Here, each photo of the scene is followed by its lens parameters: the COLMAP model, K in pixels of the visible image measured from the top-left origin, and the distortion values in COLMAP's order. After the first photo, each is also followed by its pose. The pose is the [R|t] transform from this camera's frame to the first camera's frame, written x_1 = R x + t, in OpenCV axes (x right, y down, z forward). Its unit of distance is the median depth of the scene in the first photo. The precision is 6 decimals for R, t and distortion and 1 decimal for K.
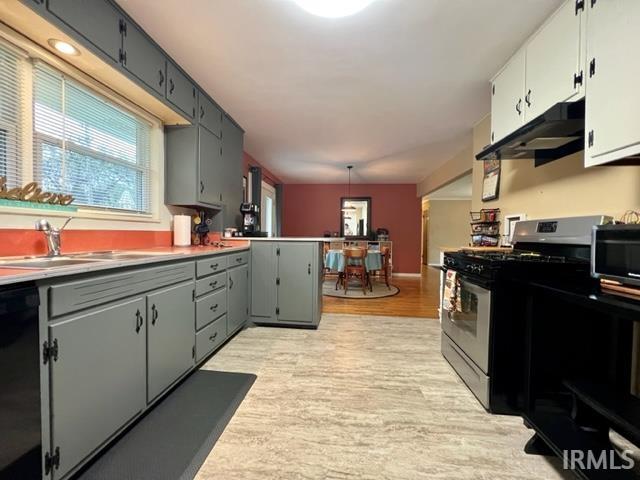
lens RADIAL K [[254.7, 0, 320.0], [0, 254.7, 240.0], [0, 0, 1]] dist [-0.000910, 0.000354]
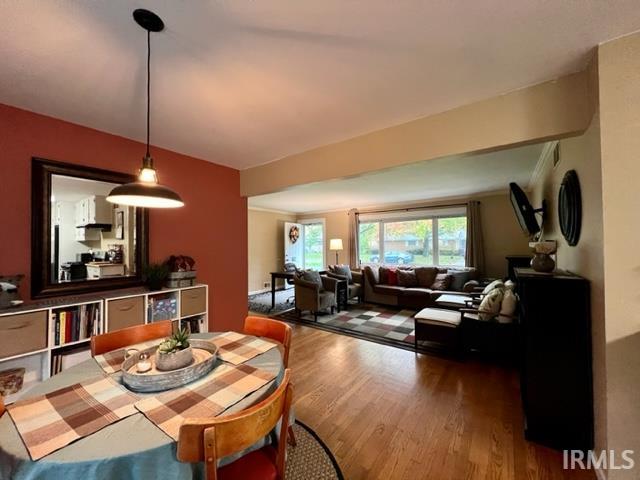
lens RADIAL K [[254.7, 0, 320.0], [0, 254.7, 240.0], [0, 0, 1]] dist [-0.000910, 0.000354]
pose [[0.507189, 0.000576, 0.861835, -0.013728], [0.032384, 0.999281, -0.019725, -0.189327], [-0.861226, 0.037914, 0.506805, 1.959697]]
